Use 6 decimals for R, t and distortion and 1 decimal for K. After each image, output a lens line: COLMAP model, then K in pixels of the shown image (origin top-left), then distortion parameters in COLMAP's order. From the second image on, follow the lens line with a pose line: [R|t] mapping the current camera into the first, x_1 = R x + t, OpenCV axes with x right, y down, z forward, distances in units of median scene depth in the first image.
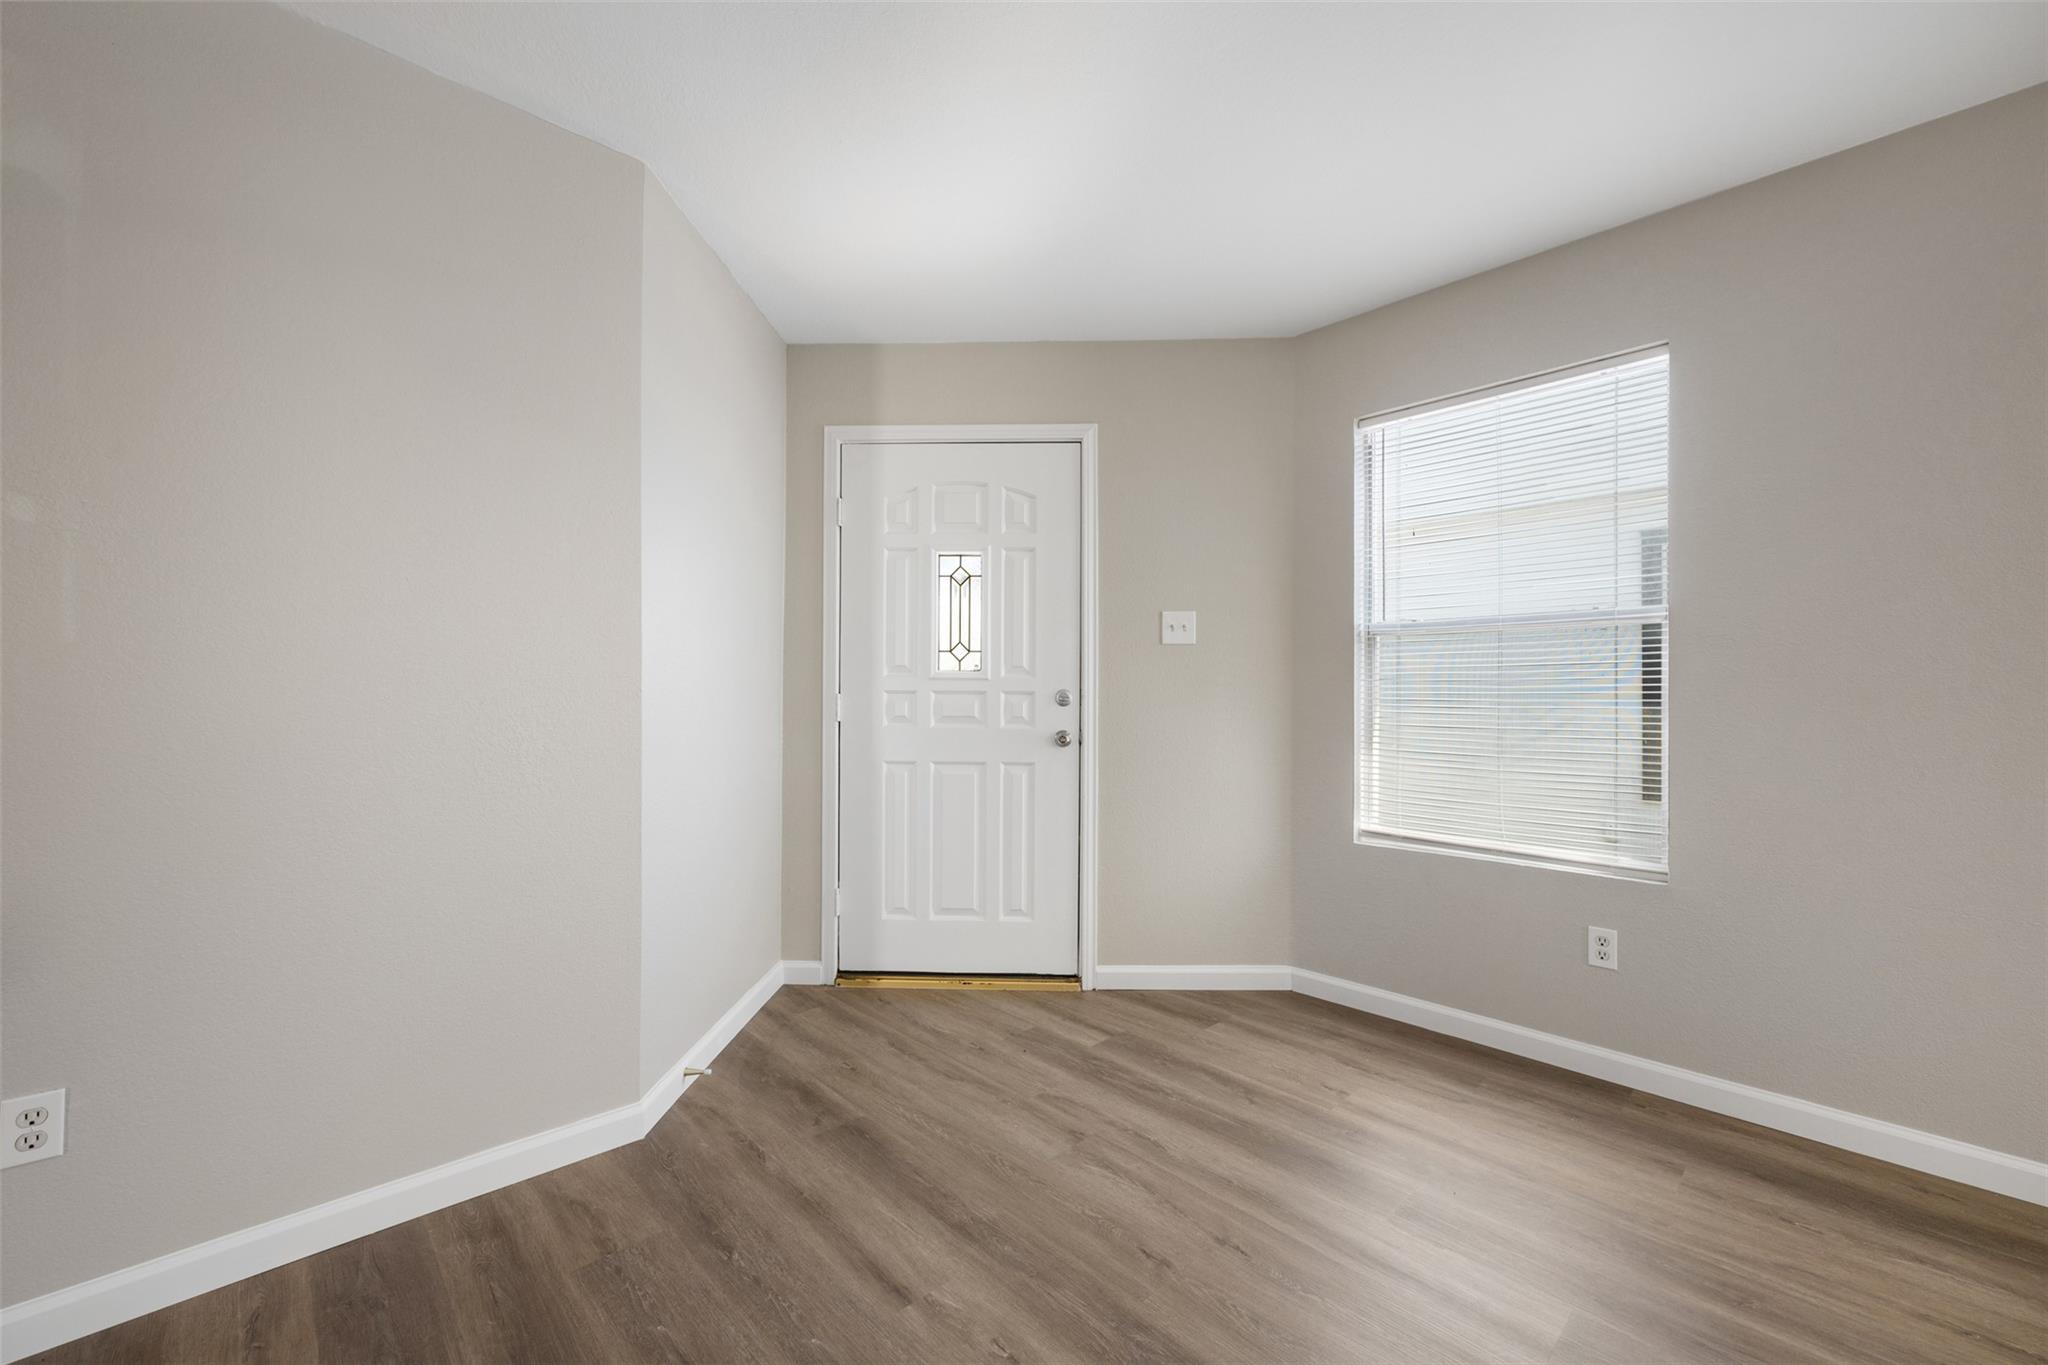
lens RADIAL K [[812.5, 0, 1050.8], [0, 812.5, 687.1], [0, 0, 1]] dist [-0.000437, -0.000178]
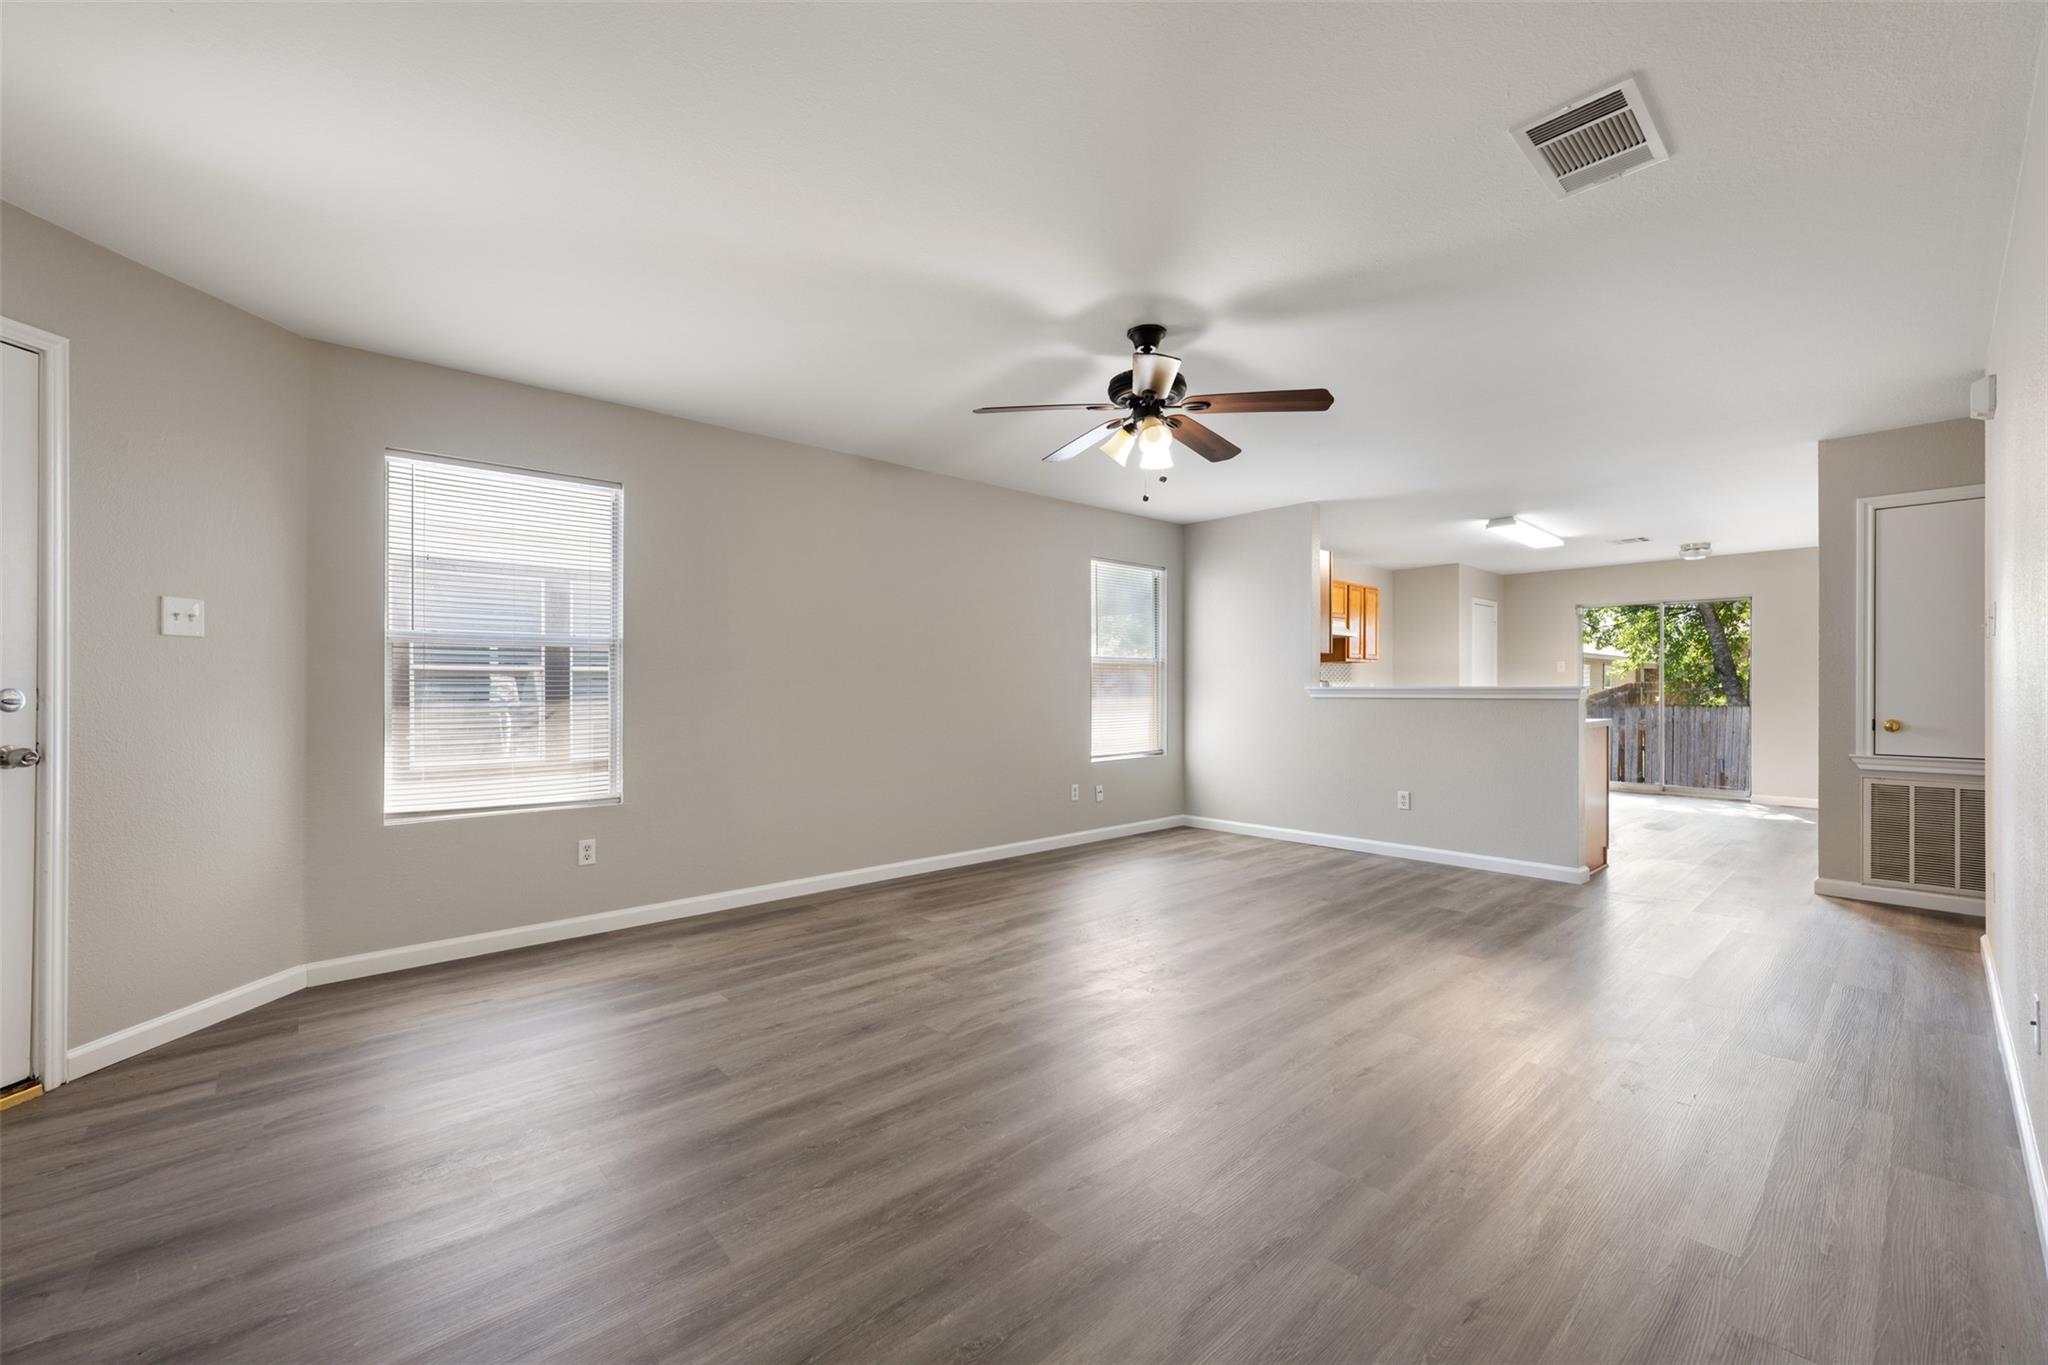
lens RADIAL K [[815.8, 0, 1025.0], [0, 815.8, 688.8], [0, 0, 1]] dist [-0.001718, -0.000144]
pose [[0.027269, -0.001846, 0.999626, -0.682169], [-0.005261, 0.999984, 0.001990, -0.003027], [-0.999614, -0.005313, 0.027259, 0.083477]]
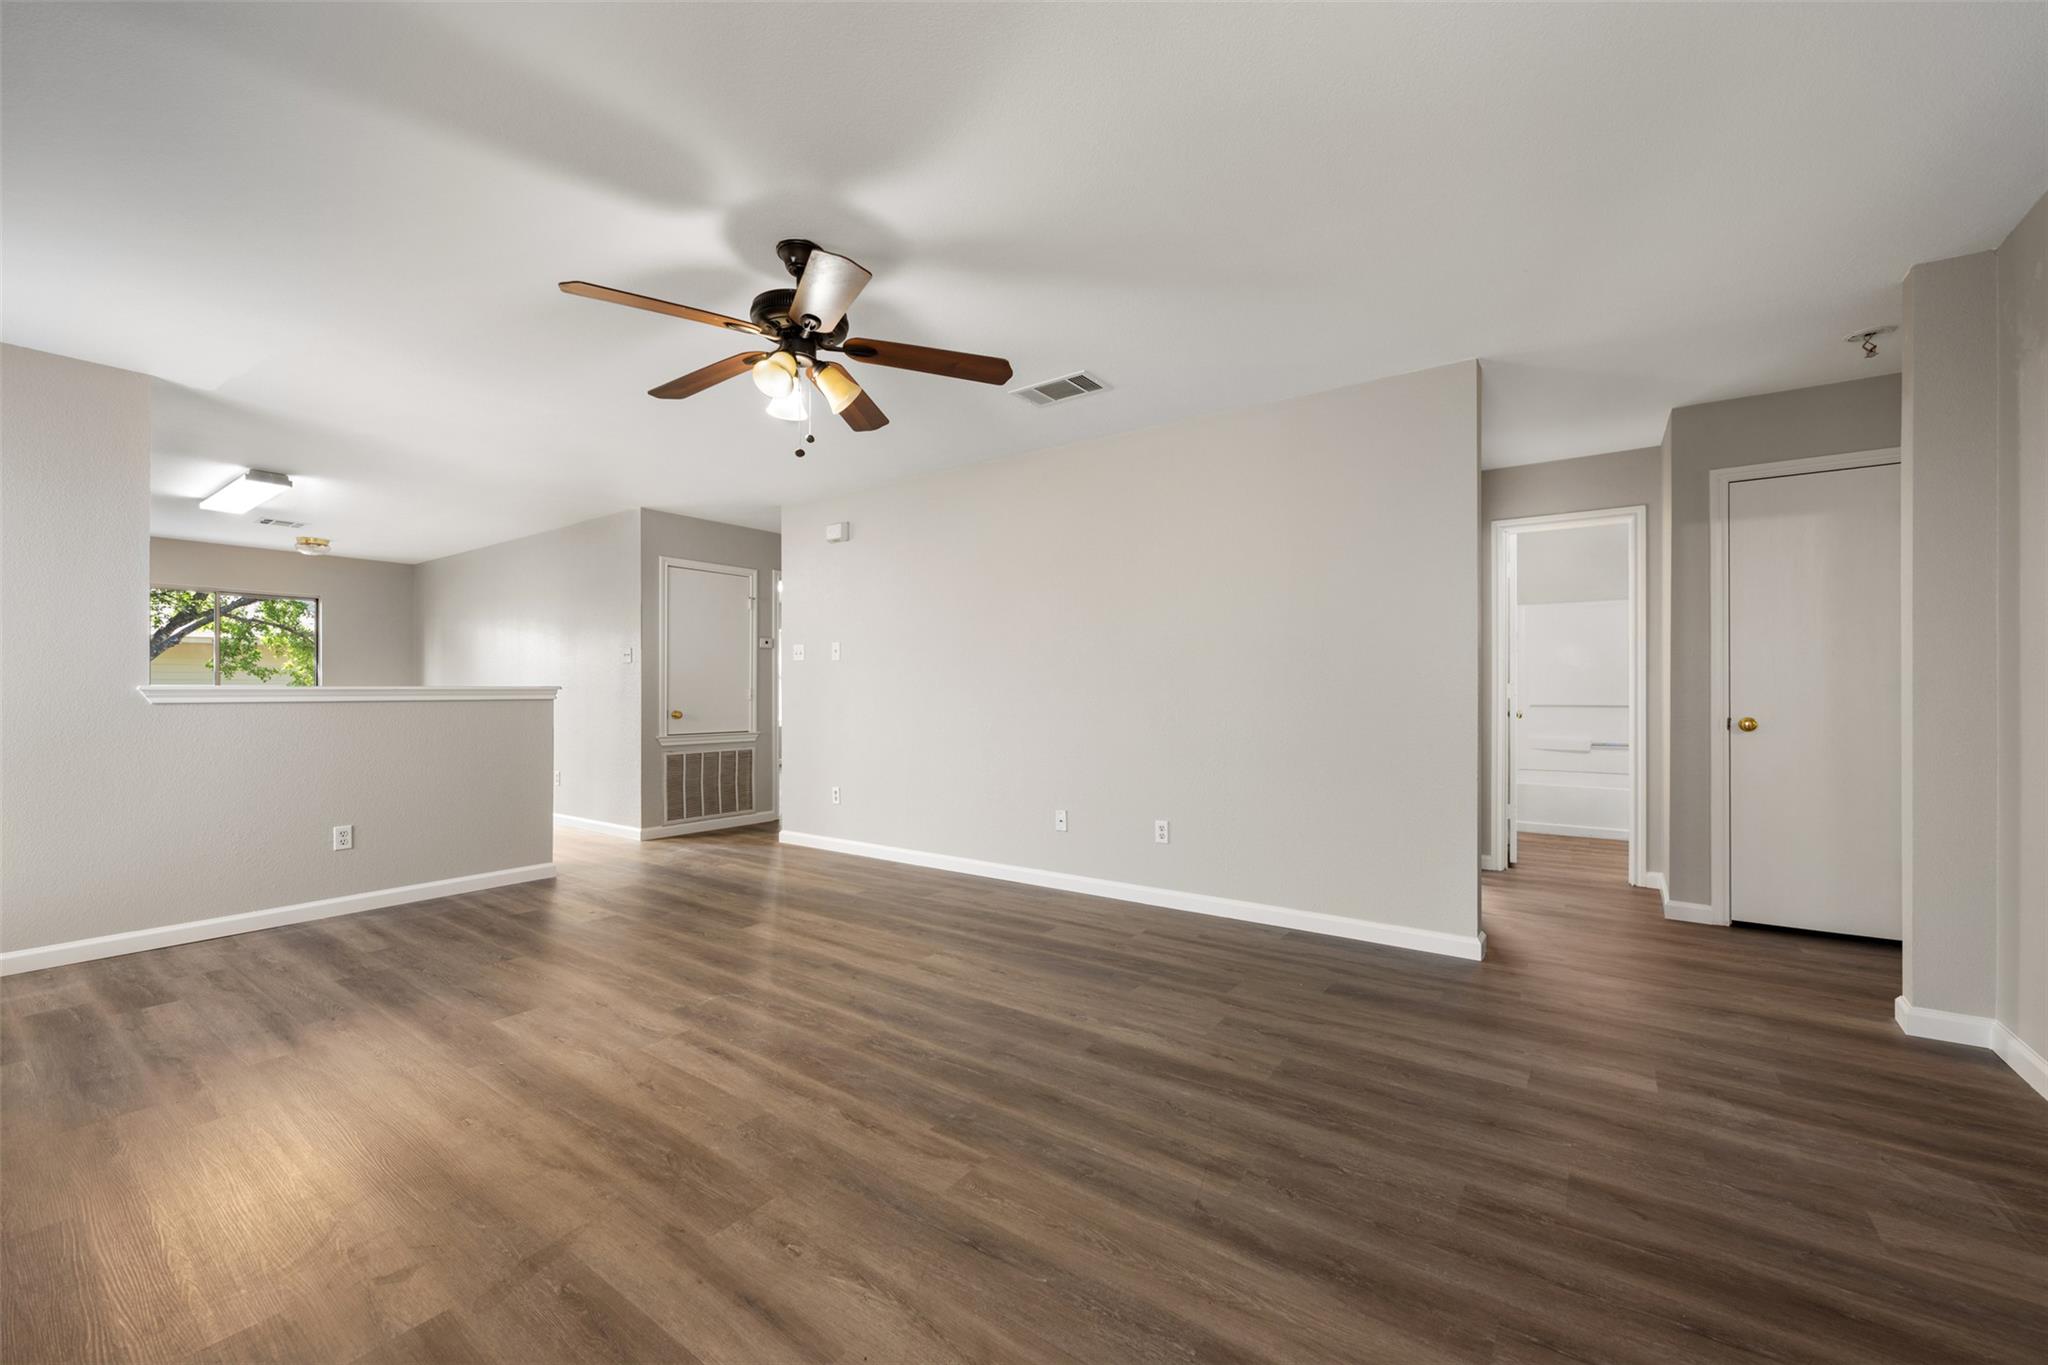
lens RADIAL K [[811.2, 0, 1022.1], [0, 811.2, 689.4], [0, 0, 1]] dist [-0.000589, 0.000019]
pose [[-0.982876, -0.000318, -0.184268, 0.249107], [0.001102, 0.999970, -0.007605, 0.007789], [0.184265, -0.007677, -0.982847, 0.799390]]
